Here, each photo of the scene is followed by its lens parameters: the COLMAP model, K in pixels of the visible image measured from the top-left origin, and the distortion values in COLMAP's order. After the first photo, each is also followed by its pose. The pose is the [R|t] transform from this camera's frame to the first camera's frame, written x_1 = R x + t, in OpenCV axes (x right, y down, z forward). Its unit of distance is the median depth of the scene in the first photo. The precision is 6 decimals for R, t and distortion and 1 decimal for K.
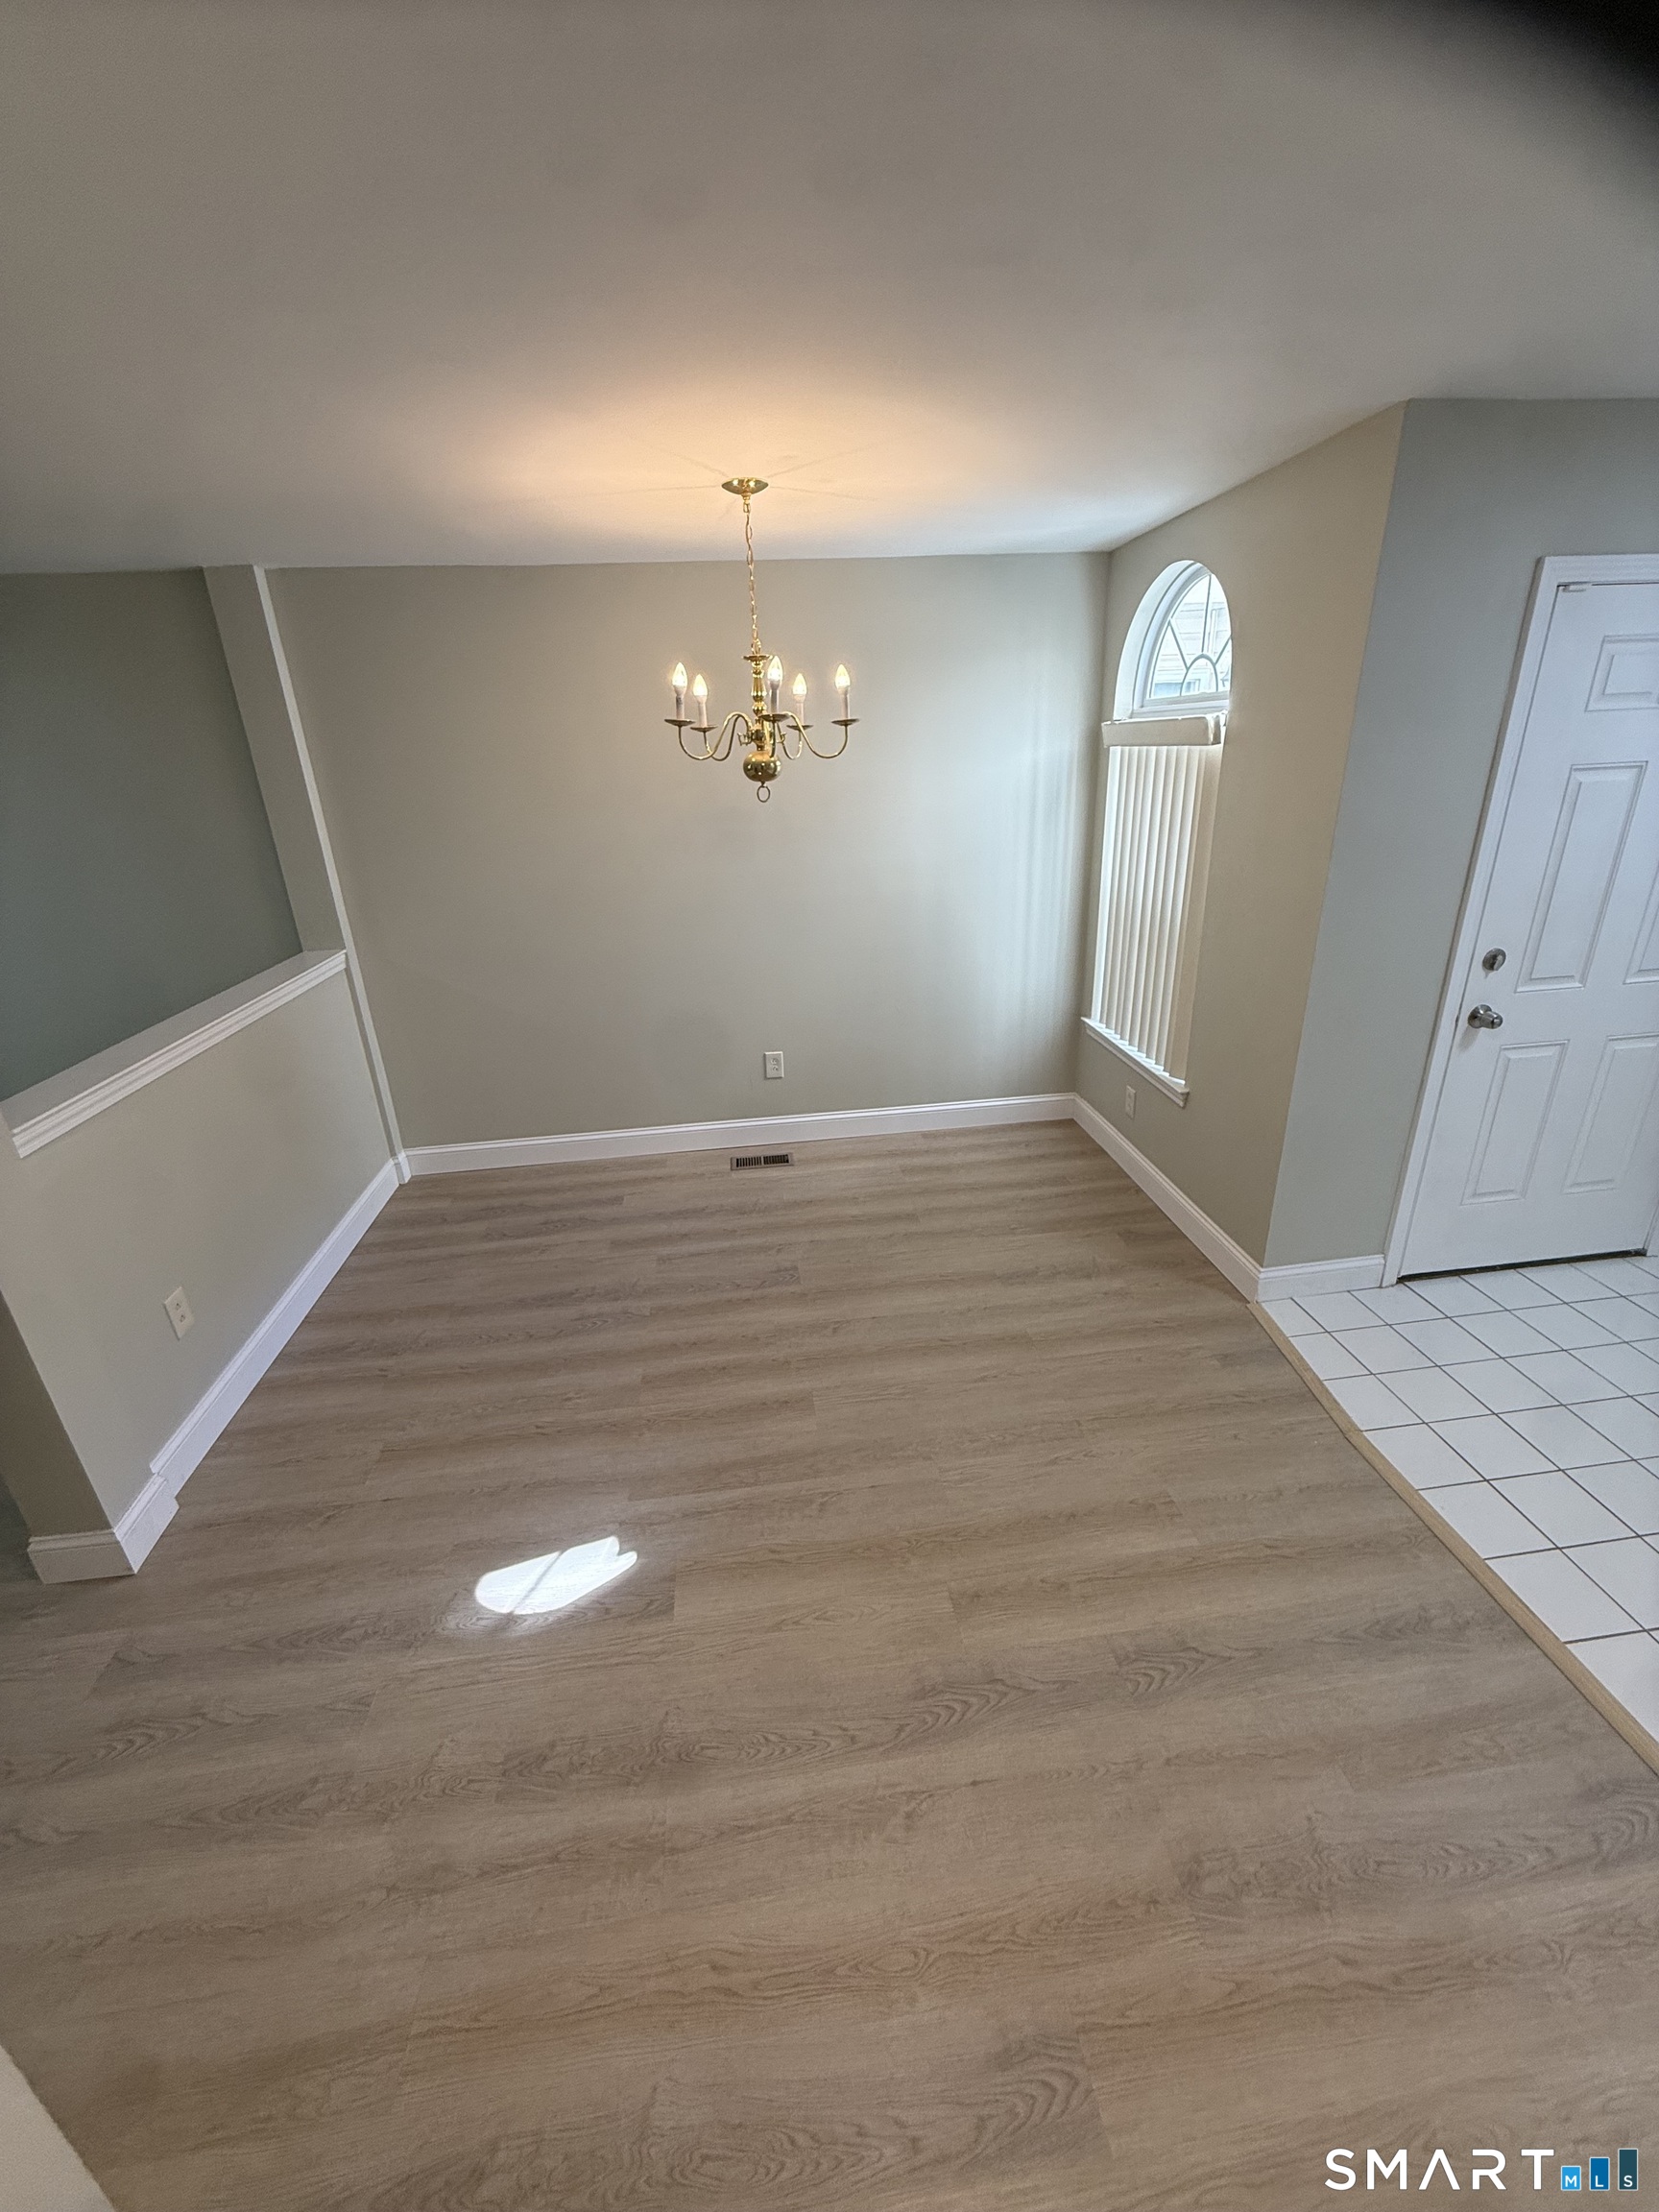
lens RADIAL K [[871.4, 0, 829.5], [0, 871.4, 1106.0], [0, 0, 1]] dist [-0.000905, -0.008832]
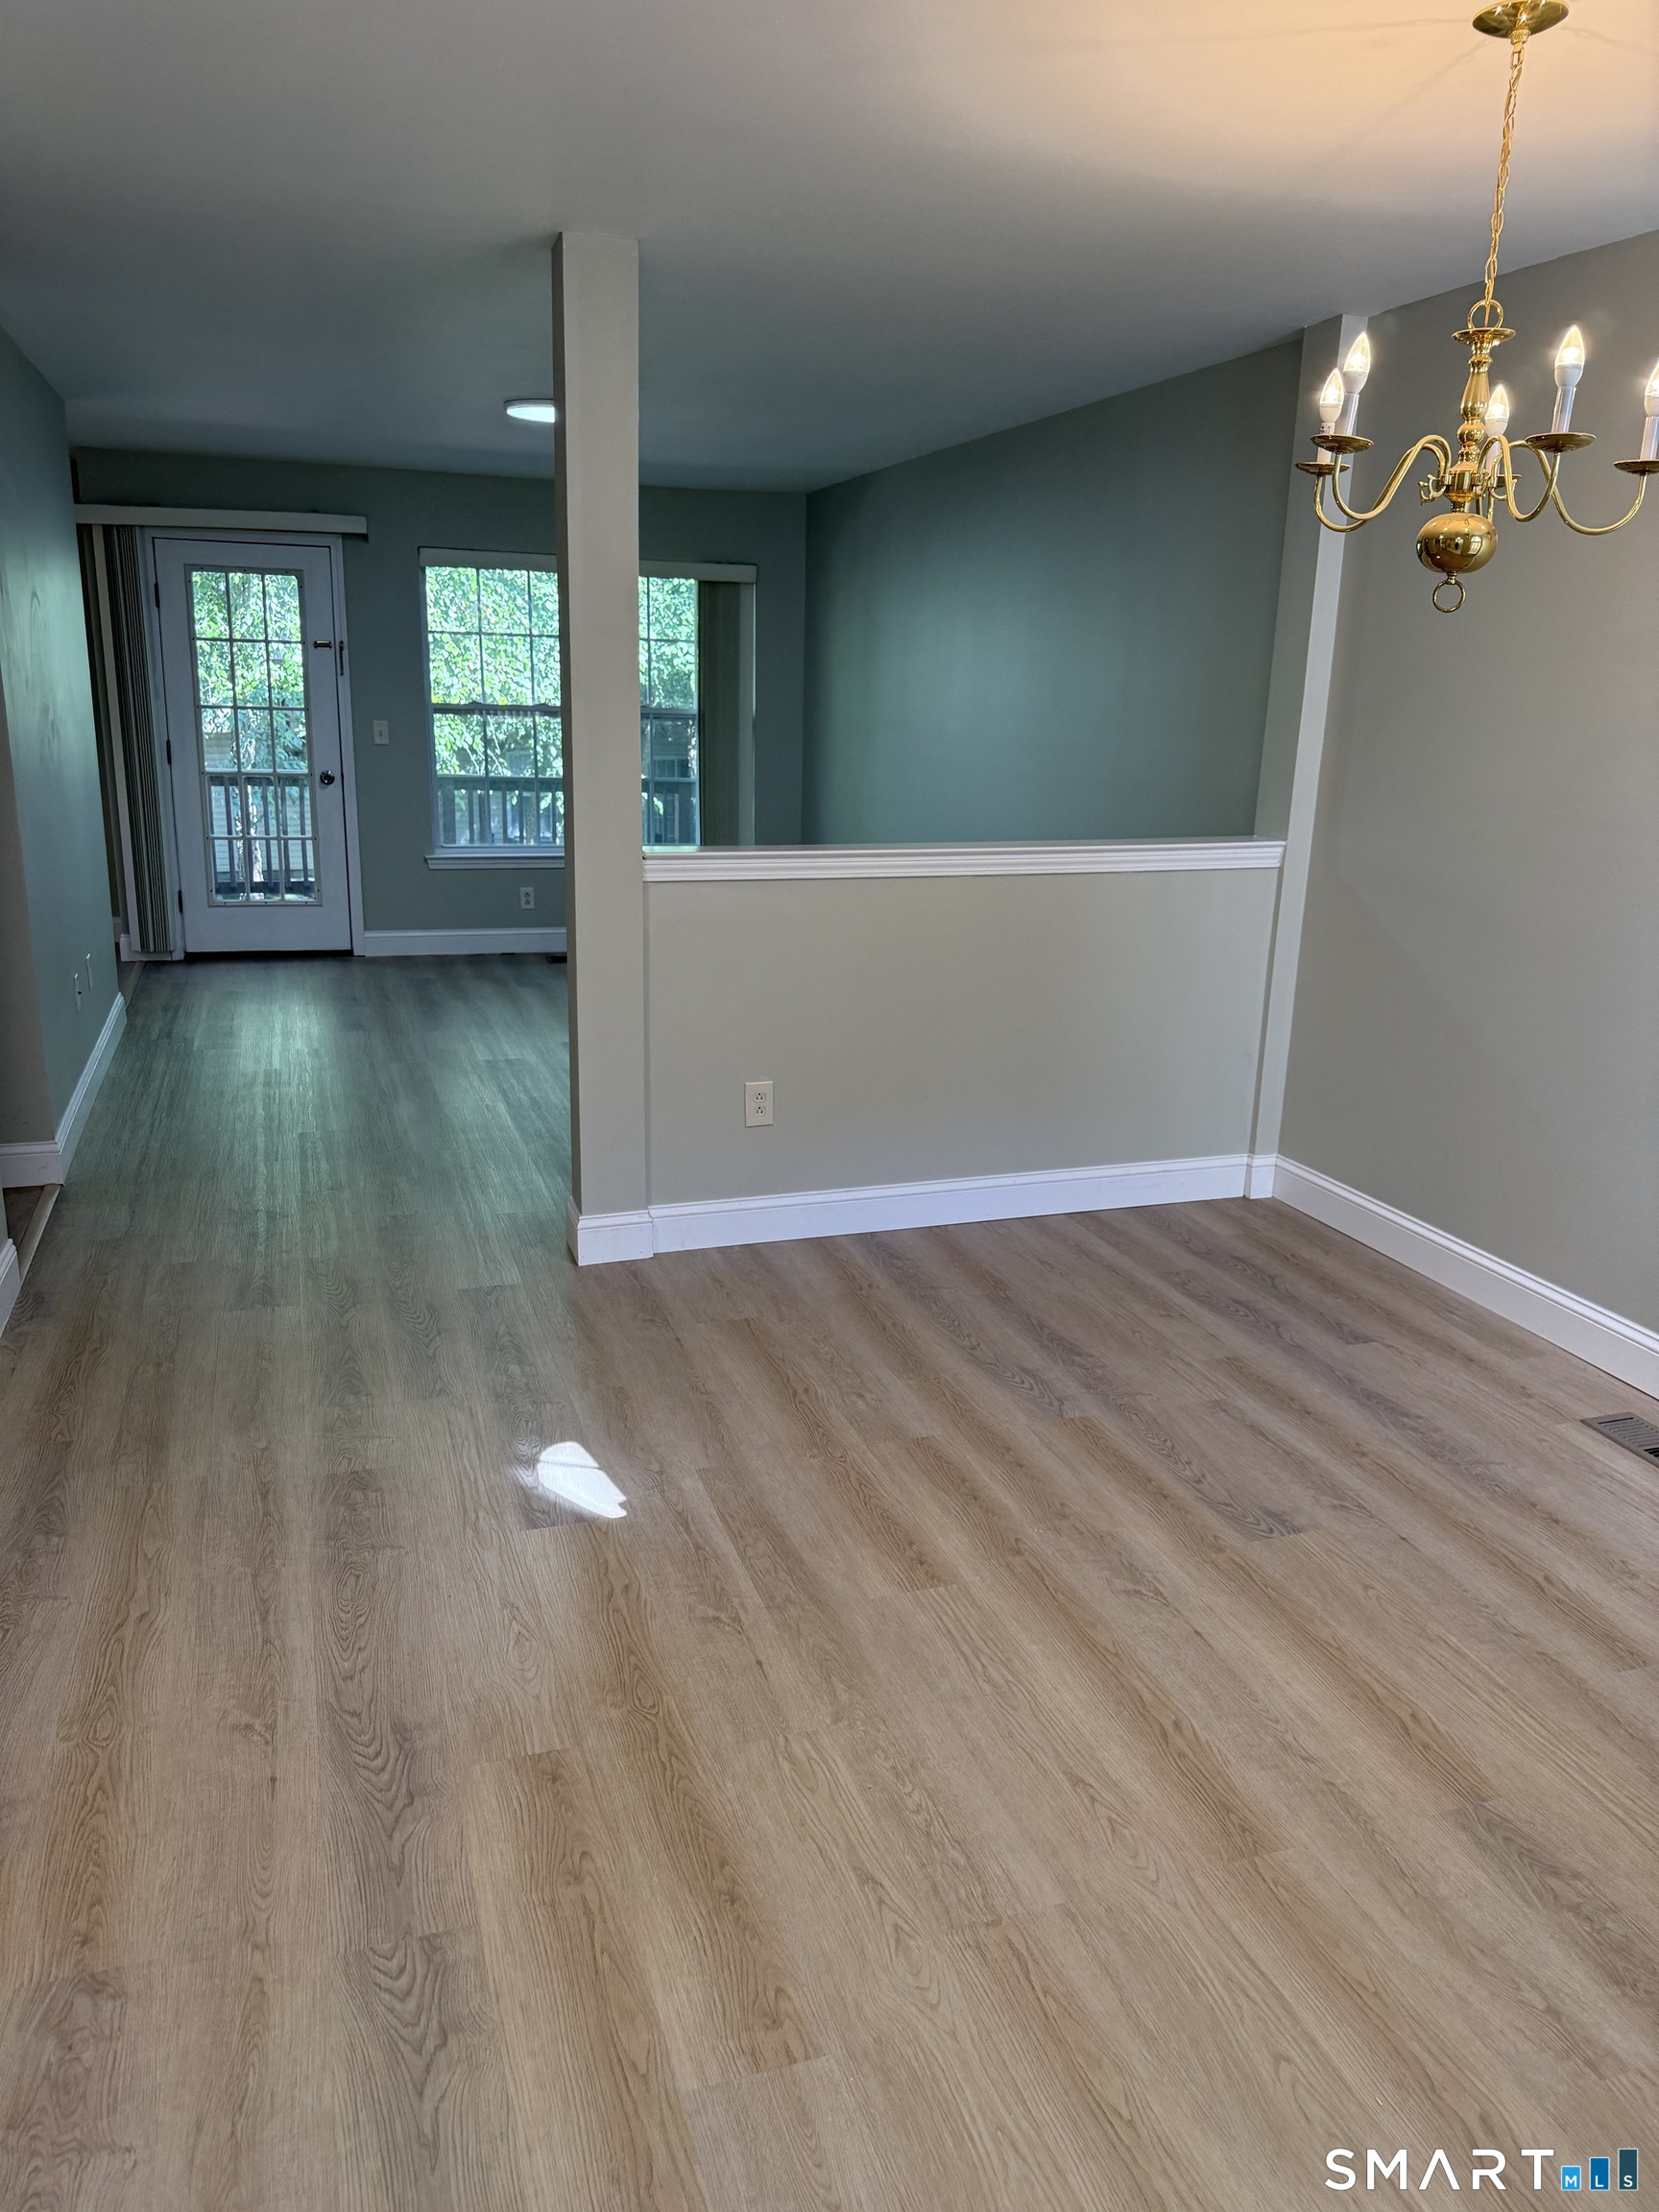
lens RADIAL K [[1552.6, 0, 829.5], [0, 1552.6, 1106.0], [0, 0, 1]] dist [0.003198, -0.045735]
pose [[0.205921, 0.301152, -0.931077, 0.788711], [-0.406896, 0.891666, 0.198414, -0.117386], [0.889962, 0.337994, 0.306150, 0.485188]]
